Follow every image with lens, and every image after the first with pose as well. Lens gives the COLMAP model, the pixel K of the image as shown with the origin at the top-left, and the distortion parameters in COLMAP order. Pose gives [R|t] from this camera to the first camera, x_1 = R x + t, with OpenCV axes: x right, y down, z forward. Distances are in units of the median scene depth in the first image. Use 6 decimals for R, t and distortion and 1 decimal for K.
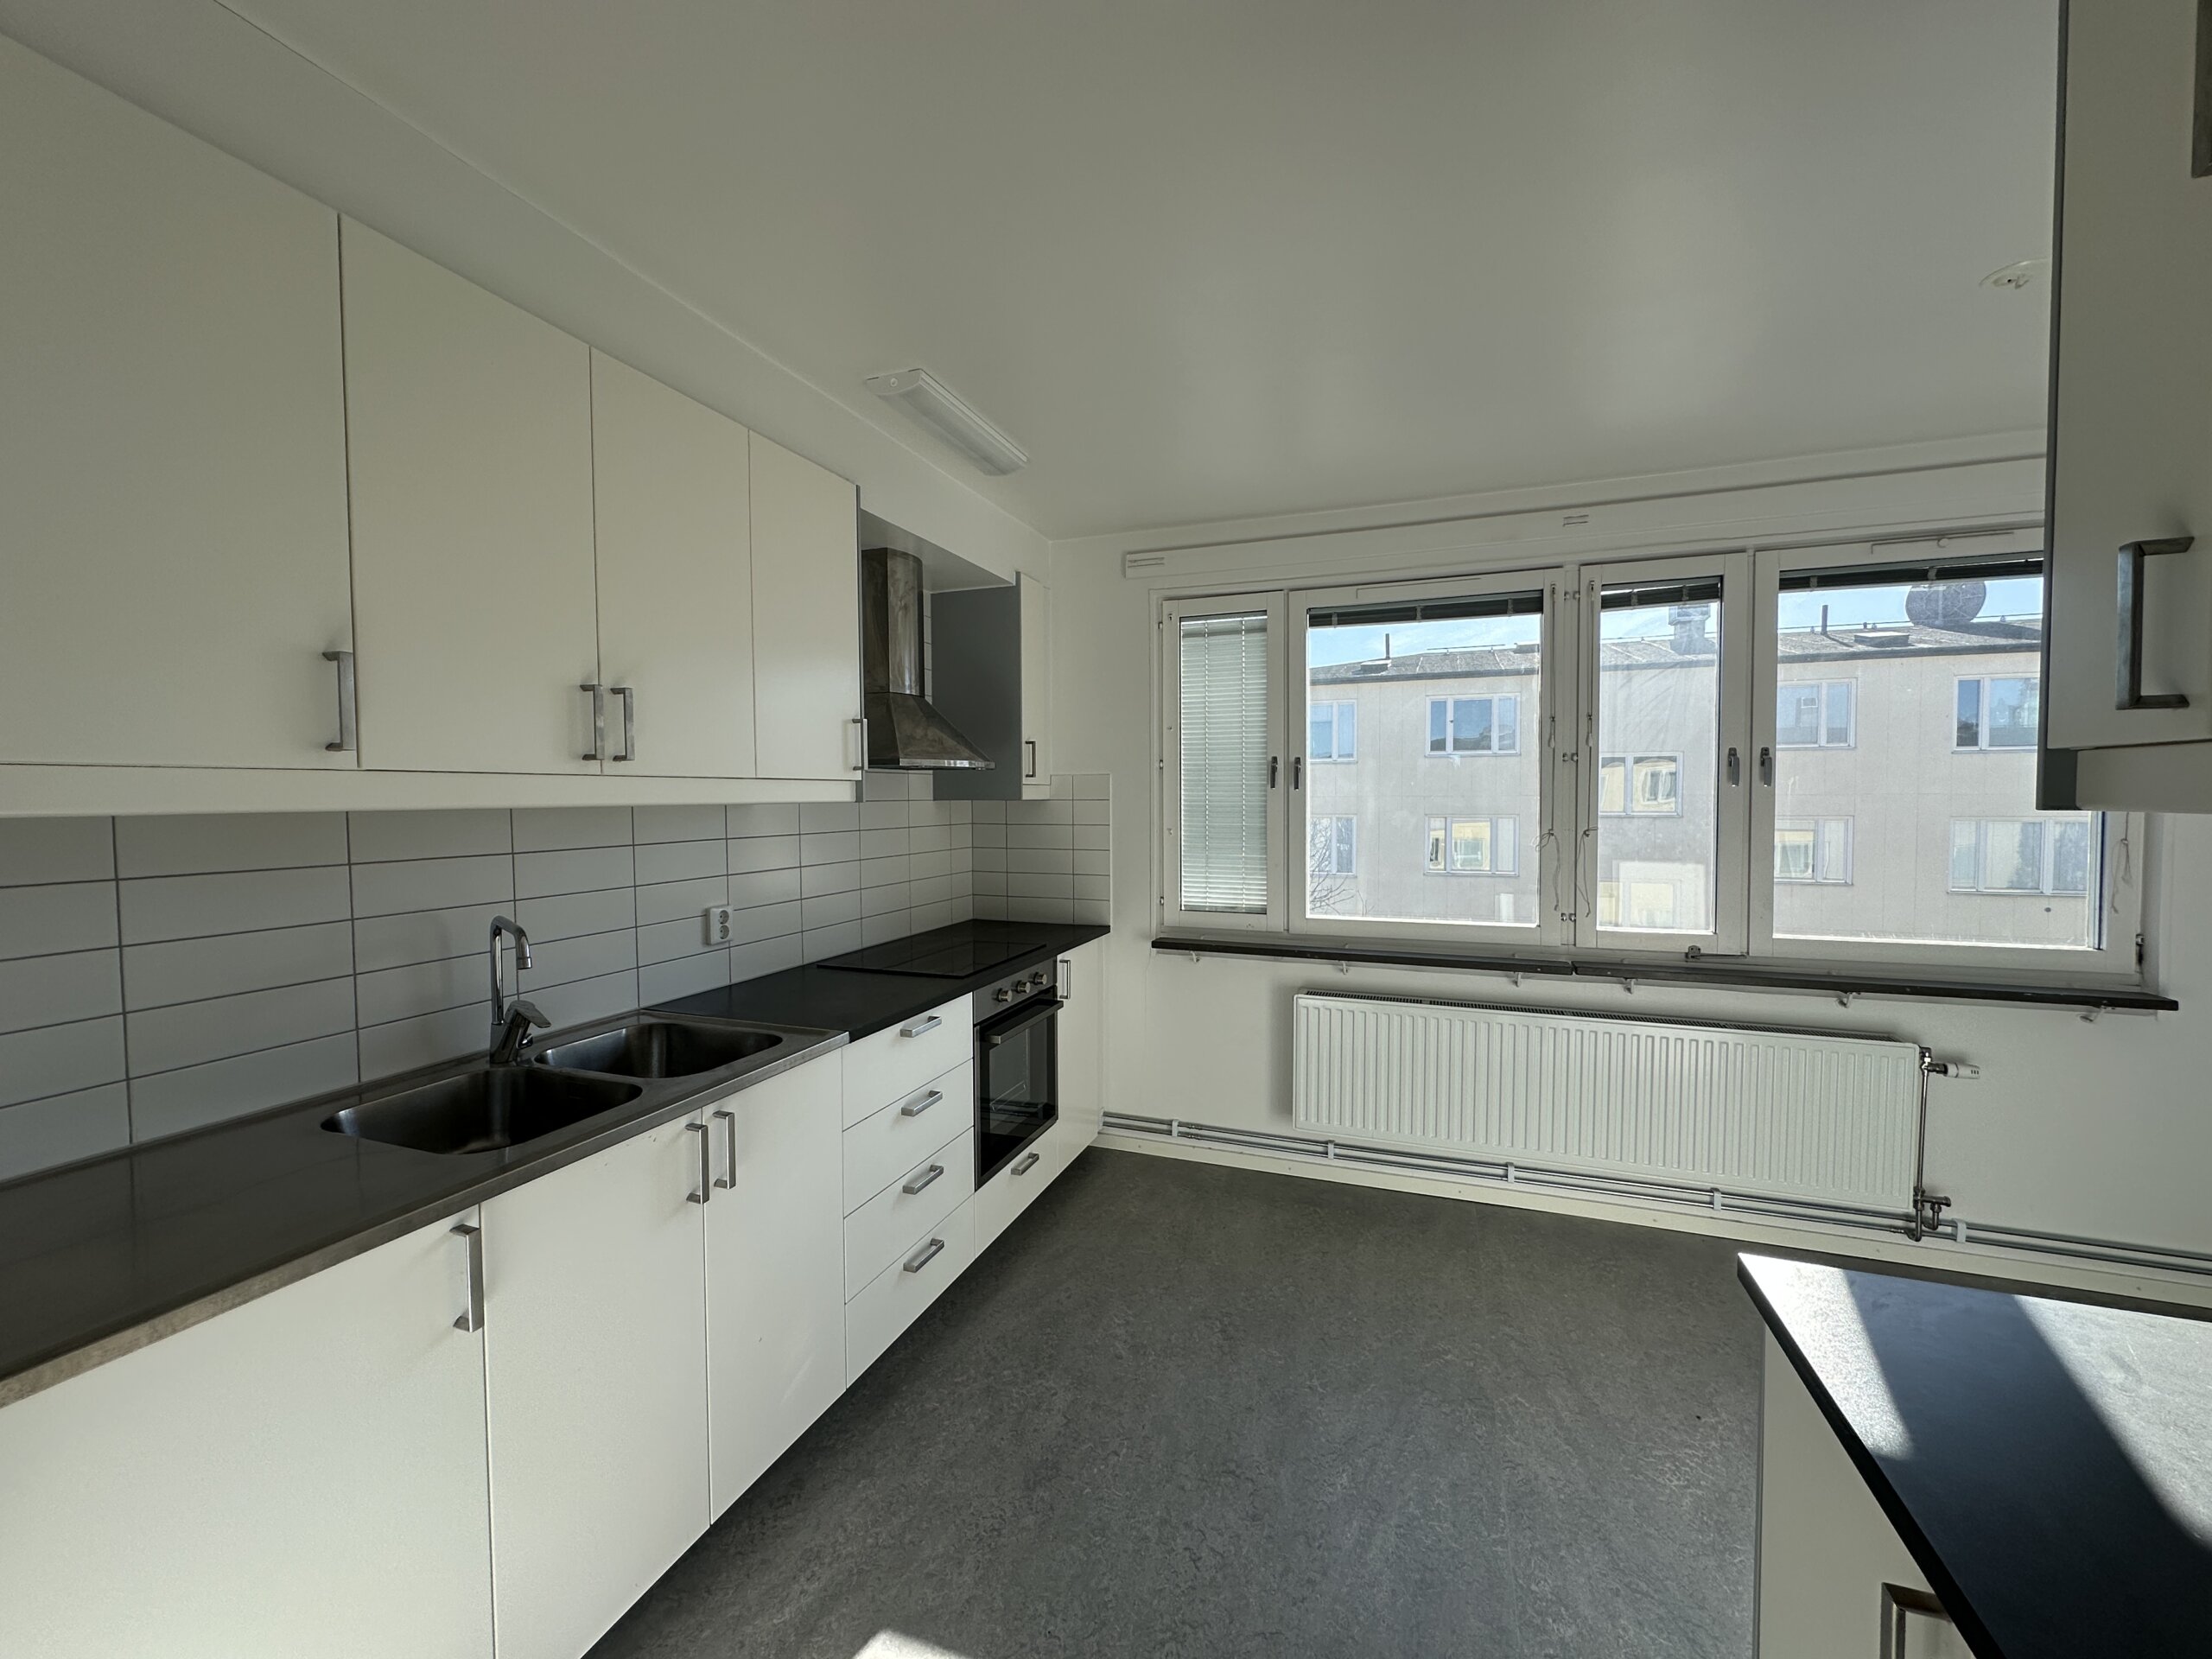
lens RADIAL K [[880.3, 0, 1106.3], [0, 880.3, 826.5], [0, 0, 1]] dist [-0.001587, 0.000332]
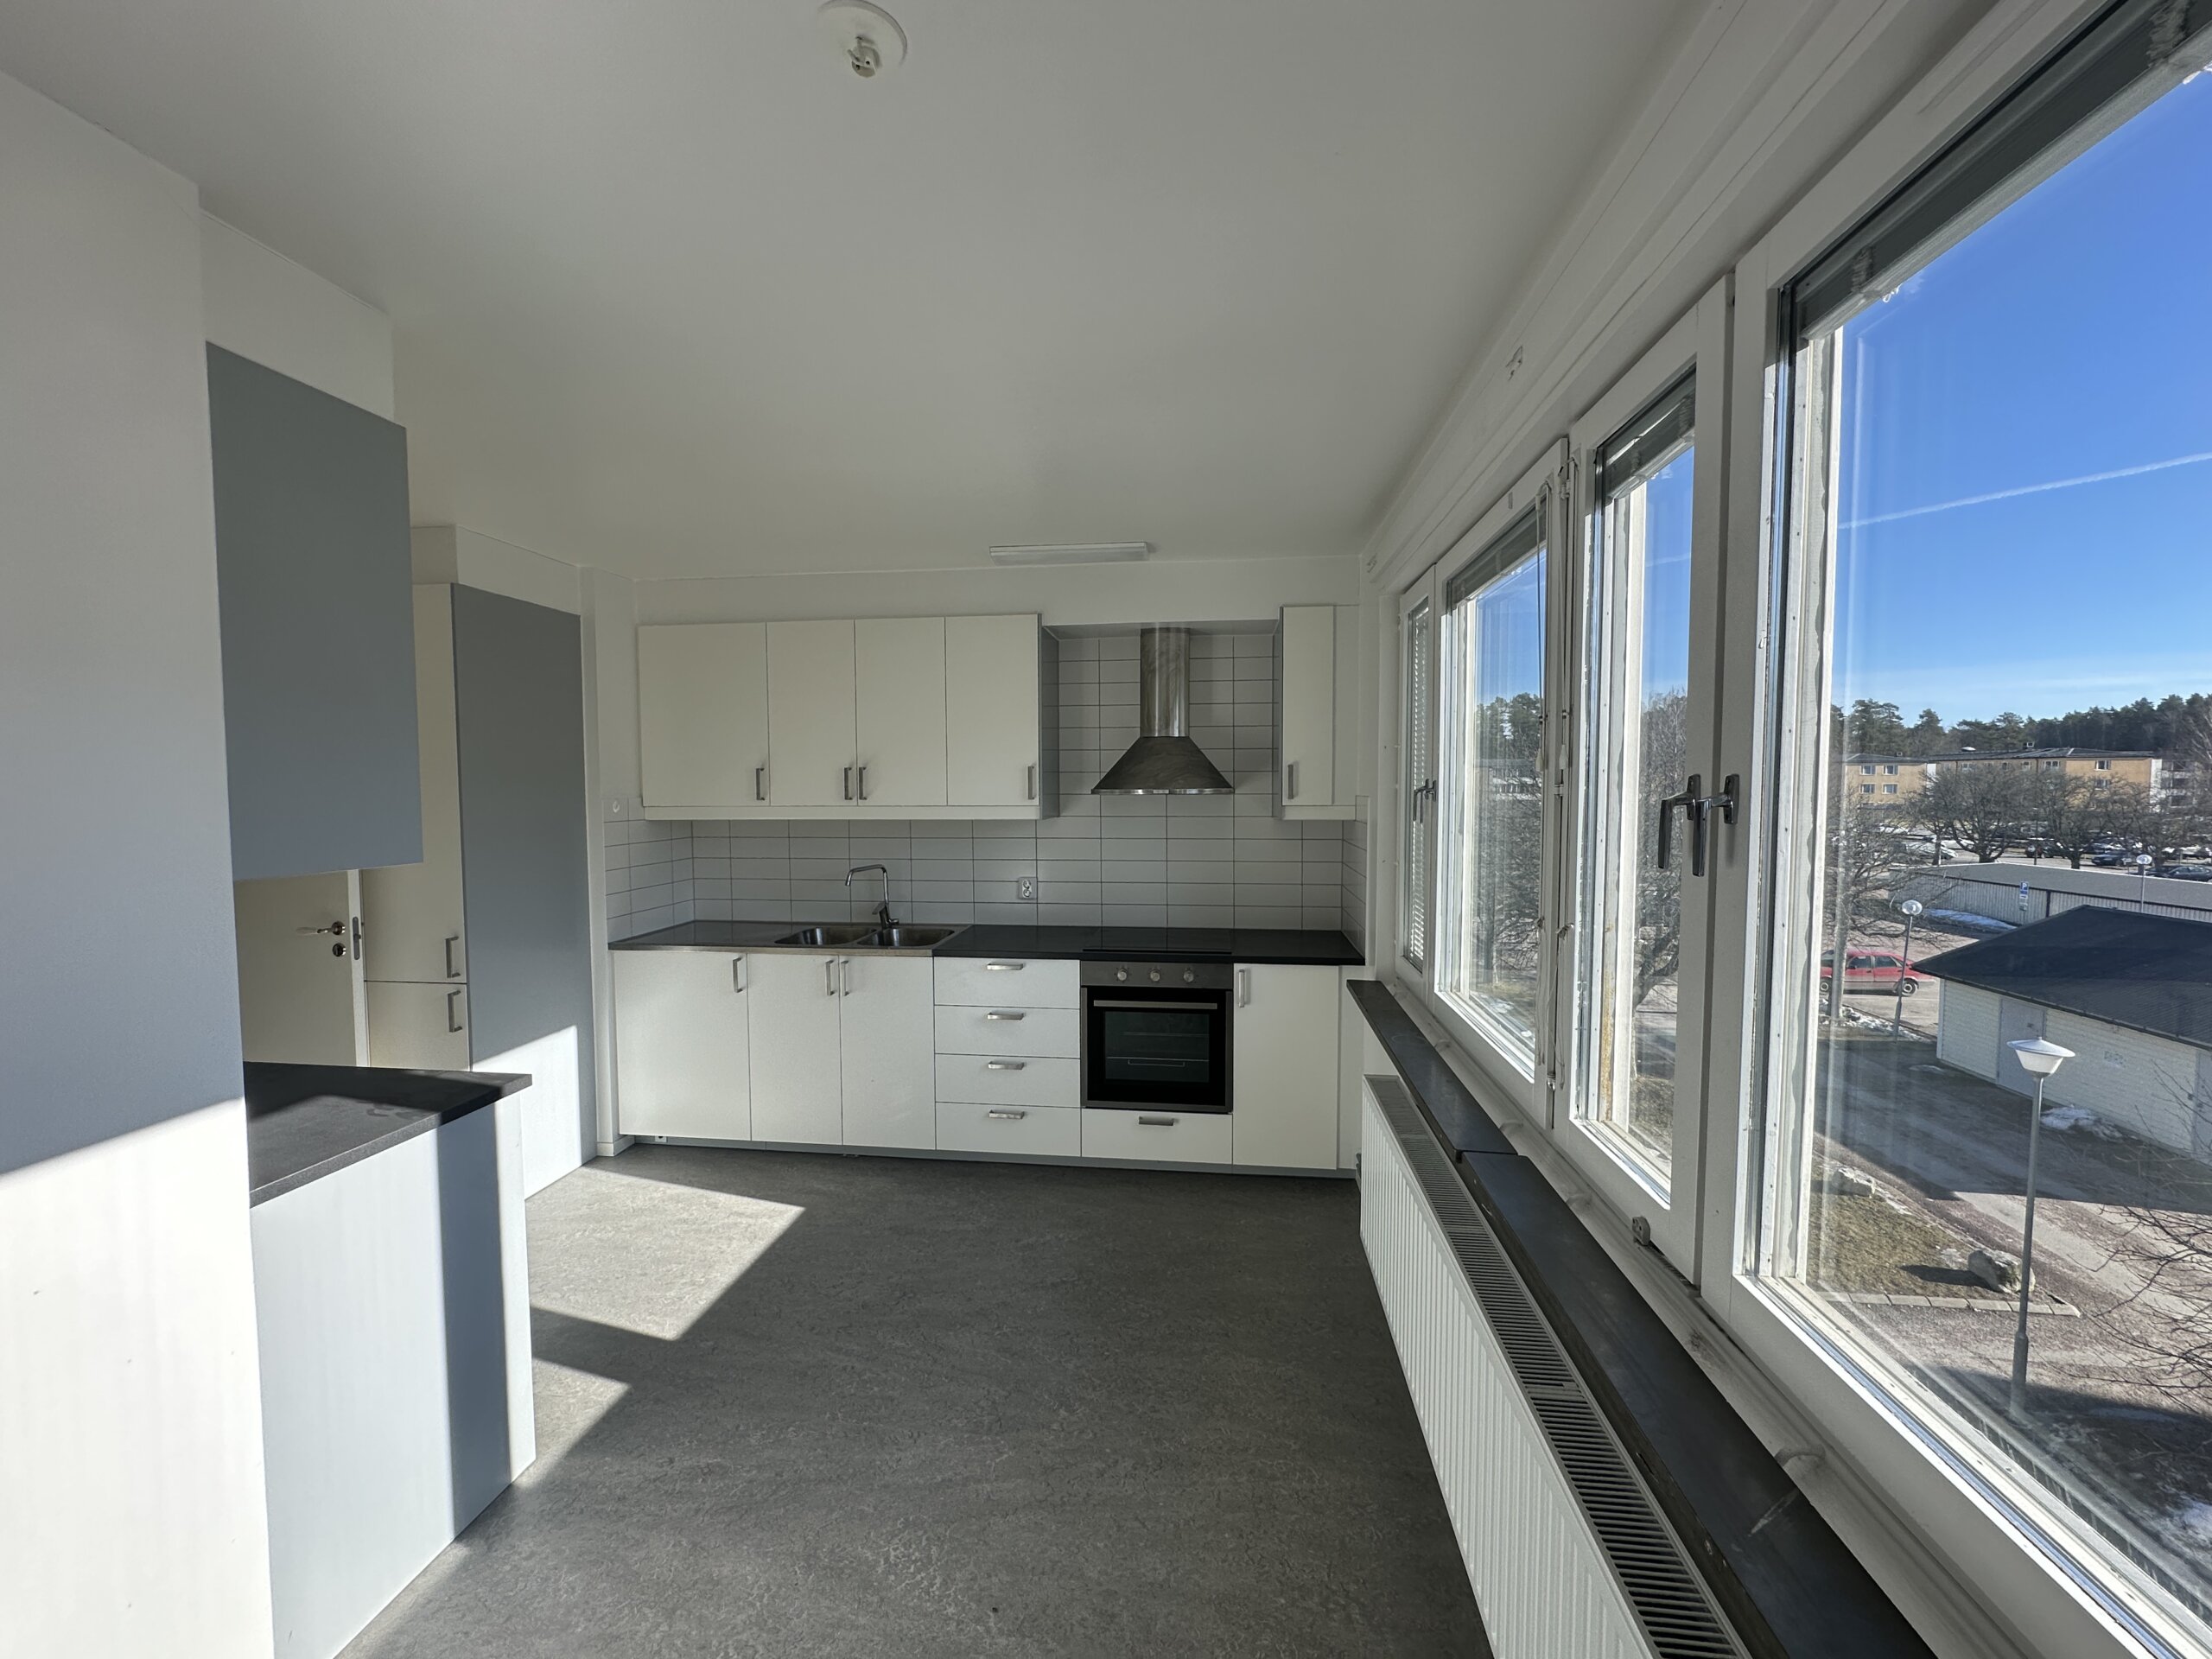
lens RADIAL K [[880.3, 0, 1106.3], [0, 880.3, 826.5], [0, 0, 1]] dist [-0.001587, 0.000332]
pose [[0.231412, 0.051458, -0.971494, 1.263317], [-0.032491, 0.998452, 0.045146, -0.089932], [0.972313, 0.021118, 0.232725, 0.771895]]
